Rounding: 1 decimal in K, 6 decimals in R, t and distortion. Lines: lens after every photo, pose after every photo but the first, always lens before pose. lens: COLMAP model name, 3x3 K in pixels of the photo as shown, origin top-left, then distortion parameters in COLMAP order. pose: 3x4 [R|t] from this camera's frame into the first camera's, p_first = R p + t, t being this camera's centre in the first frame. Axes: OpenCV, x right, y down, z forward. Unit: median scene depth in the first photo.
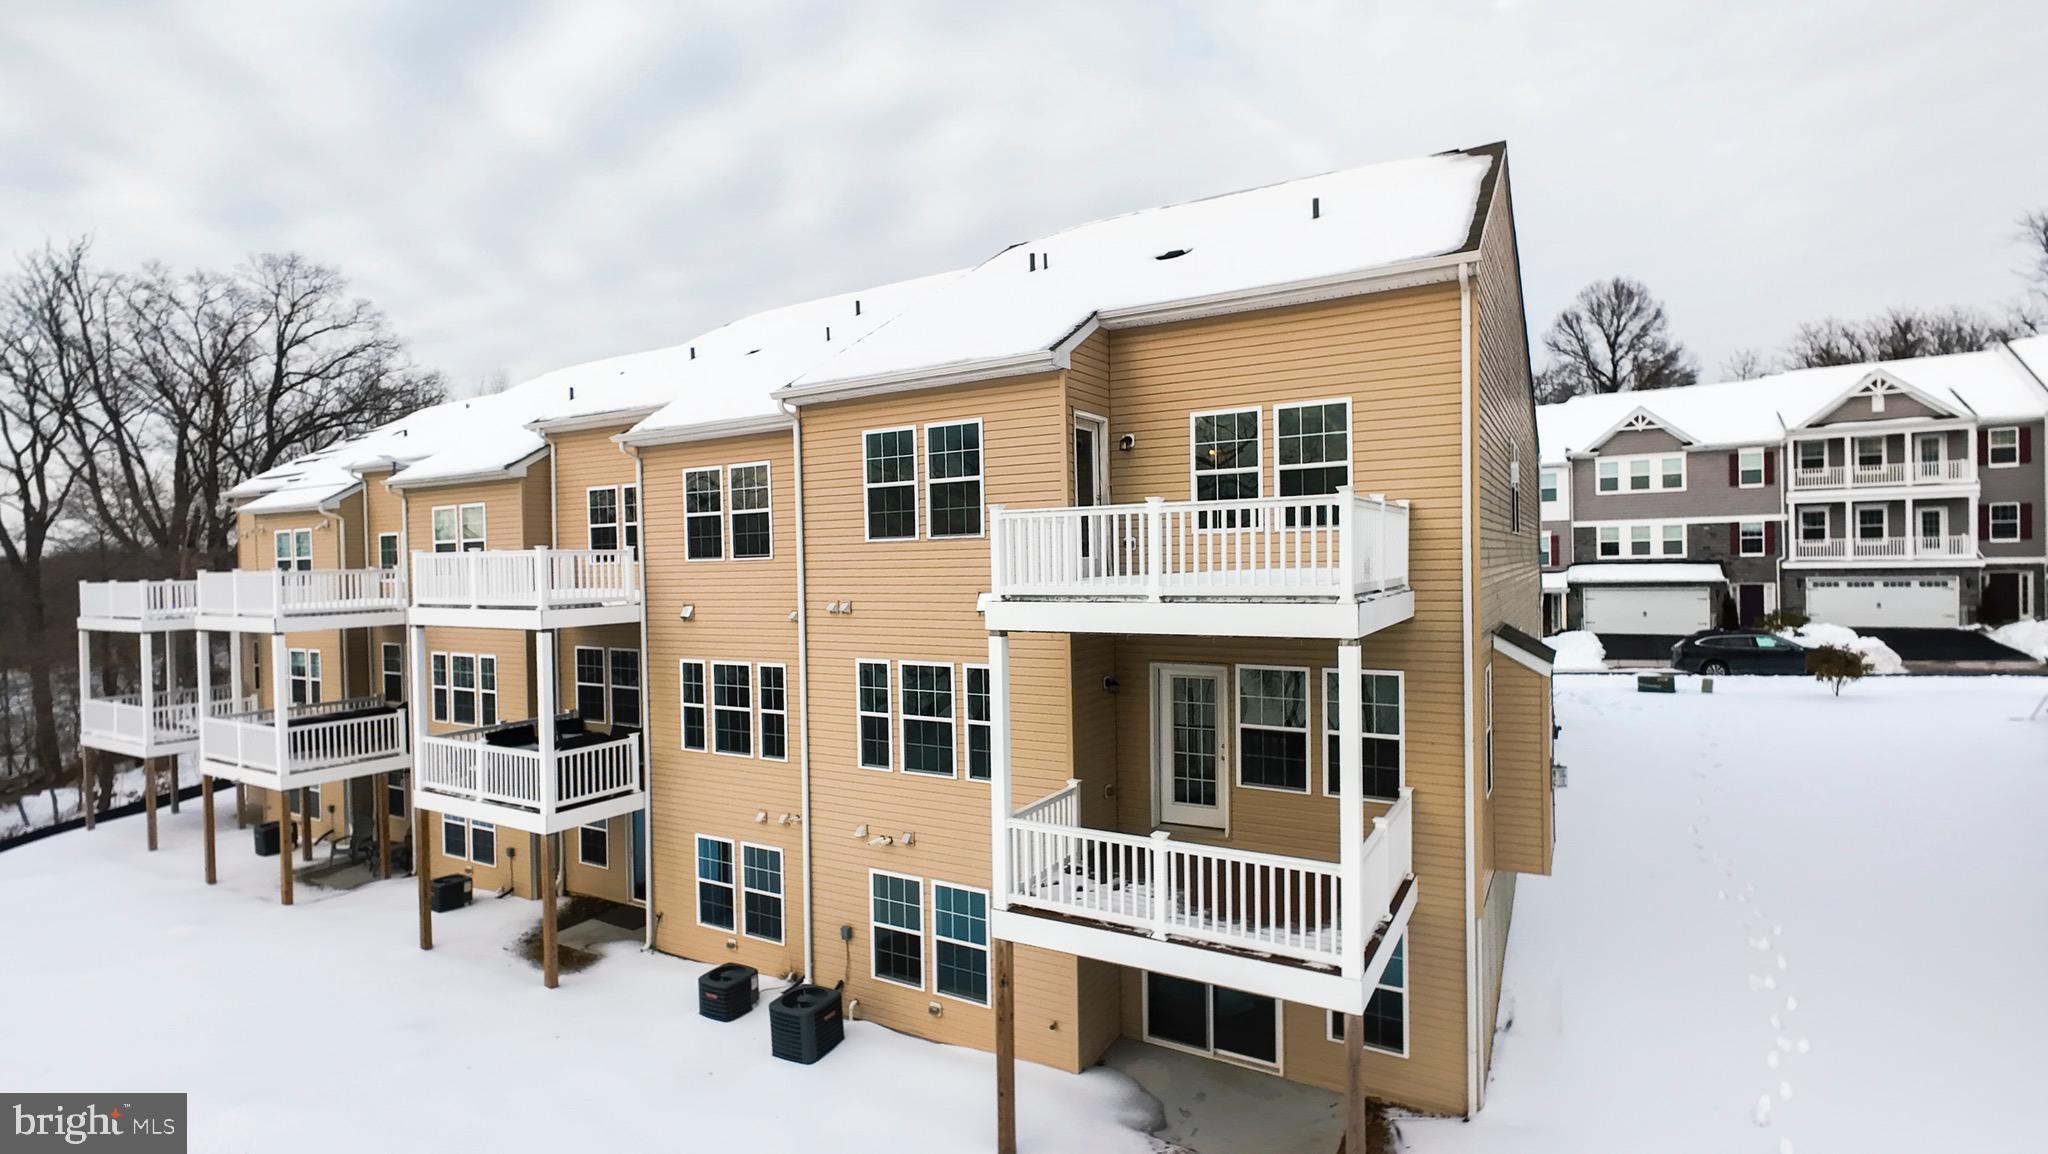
lens RADIAL K [[906.4, 0, 1024.0], [0, 906.4, 577.0], [0, 0, 1]] dist [0.001540, 0.000192]
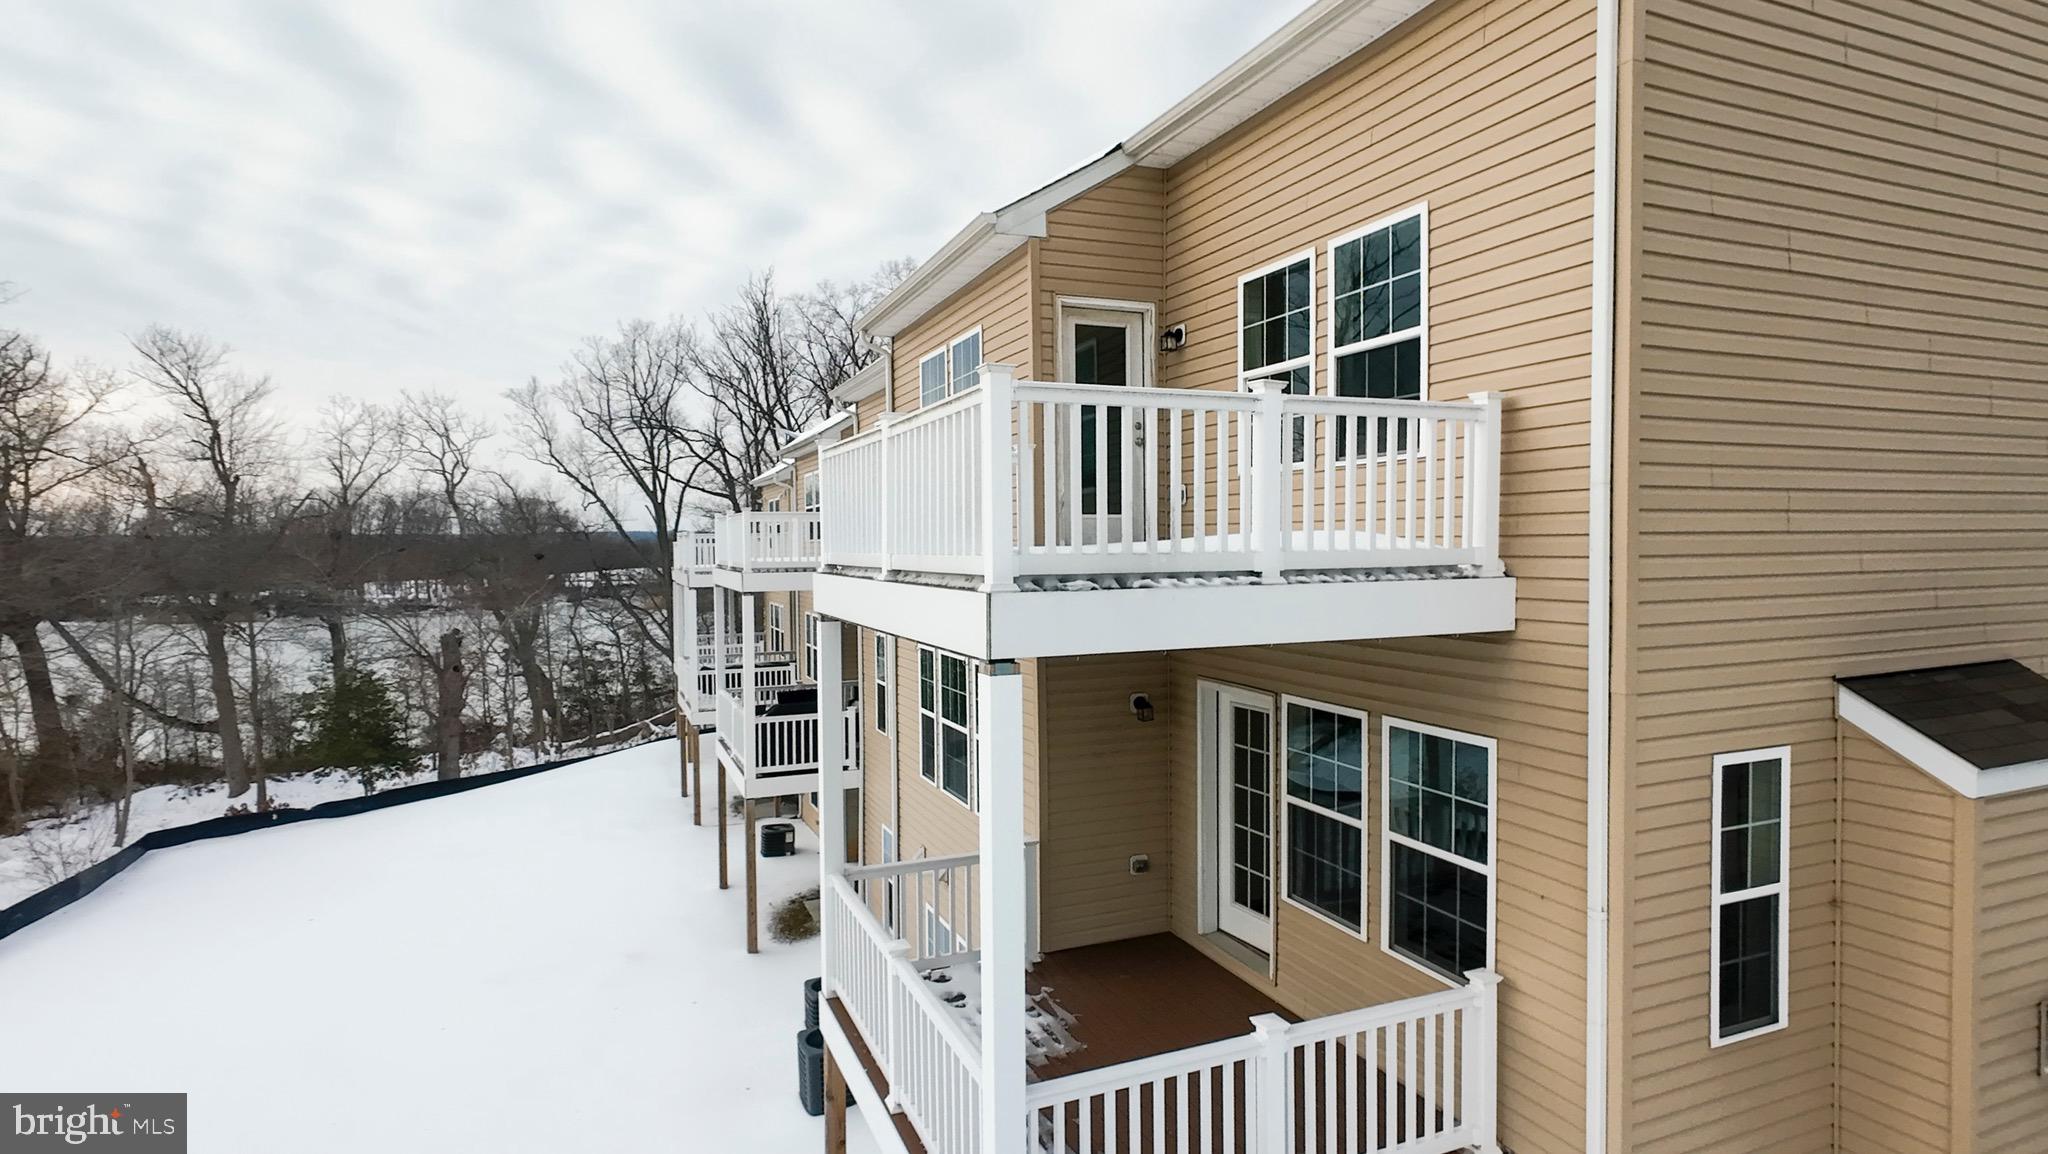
lens RADIAL K [[1013.2, 0, 1024.0], [0, 1013.2, 577.0], [0, 0, 1]] dist [0.002350, 0.000555]
pose [[0.821863, 0.033771, -0.568683, 0.470159], [-0.020163, 0.999340, 0.030206, 0.003042], [0.569328, -0.013359, 0.822002, 0.360189]]
